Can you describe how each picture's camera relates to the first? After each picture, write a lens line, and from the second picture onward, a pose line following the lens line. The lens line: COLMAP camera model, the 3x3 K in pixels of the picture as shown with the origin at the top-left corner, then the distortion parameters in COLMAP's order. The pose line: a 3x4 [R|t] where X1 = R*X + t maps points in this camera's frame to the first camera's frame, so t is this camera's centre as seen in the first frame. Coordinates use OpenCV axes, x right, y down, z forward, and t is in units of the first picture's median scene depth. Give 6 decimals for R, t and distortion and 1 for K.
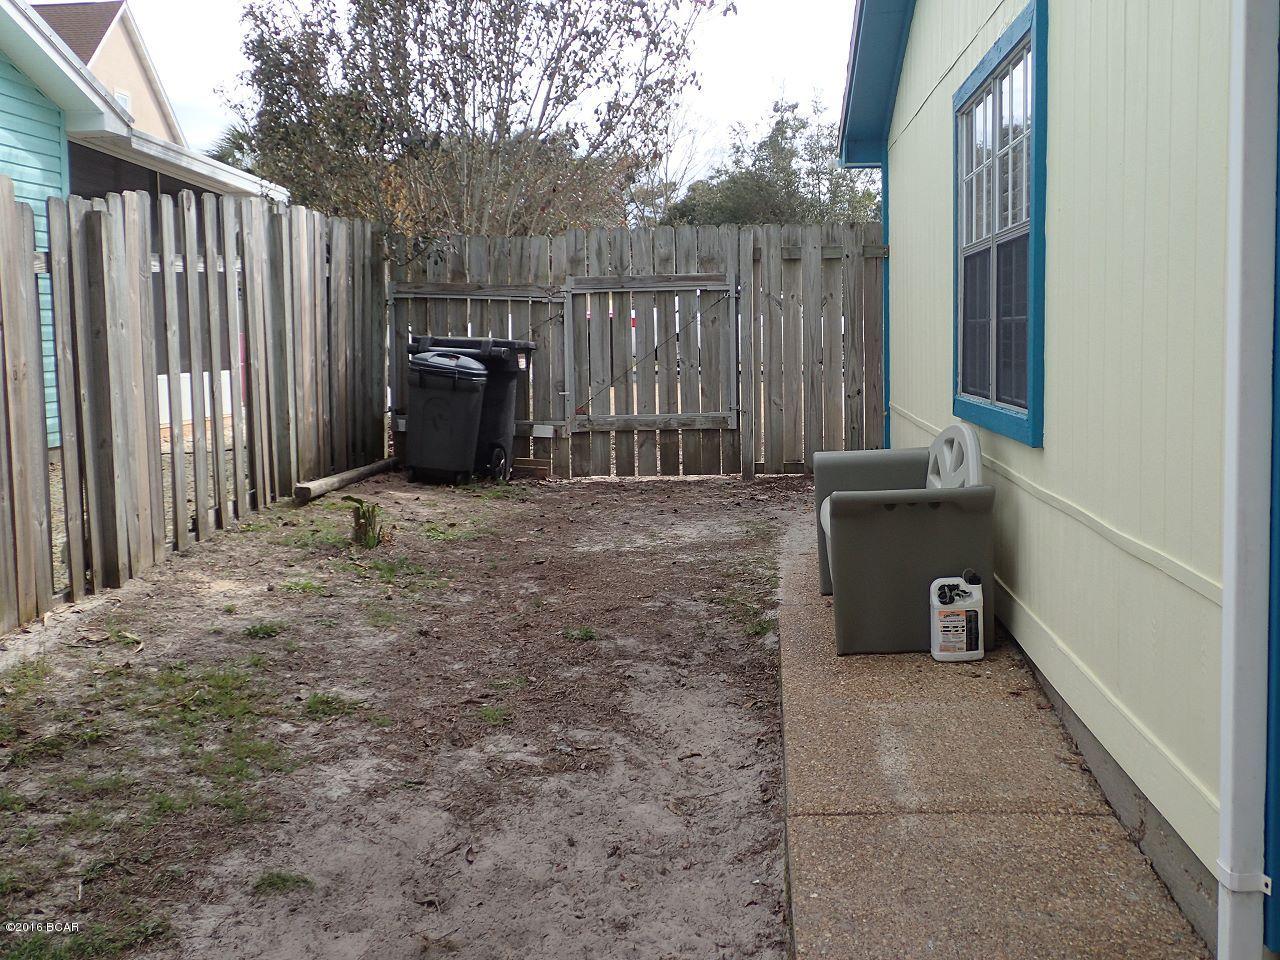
lens RADIAL K [[1458.5, 0, 659.3], [0, 1458.5, 445.6], [0, 0, 1]] dist [0.032605, -0.027330]
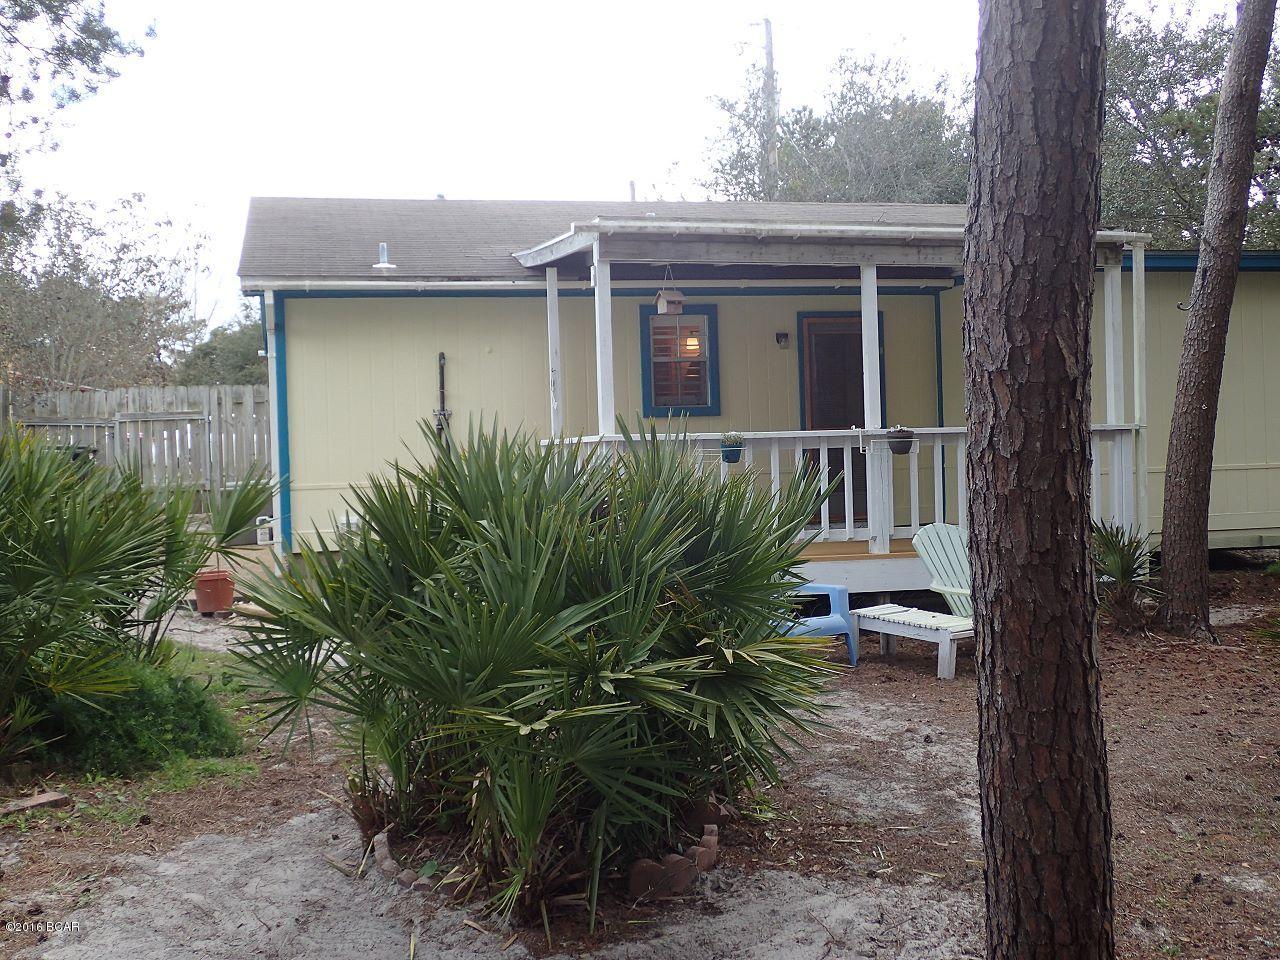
lens RADIAL K [[1458.5, 0, 659.3], [0, 1458.5, 445.6], [0, 0, 1]] dist [0.032605, -0.027330]
pose [[0.953954, -0.017155, 0.299461, 0.040820], [0.042250, 0.996095, -0.077527, 0.106106], [-0.296961, 0.086610, 0.950954, -1.034303]]
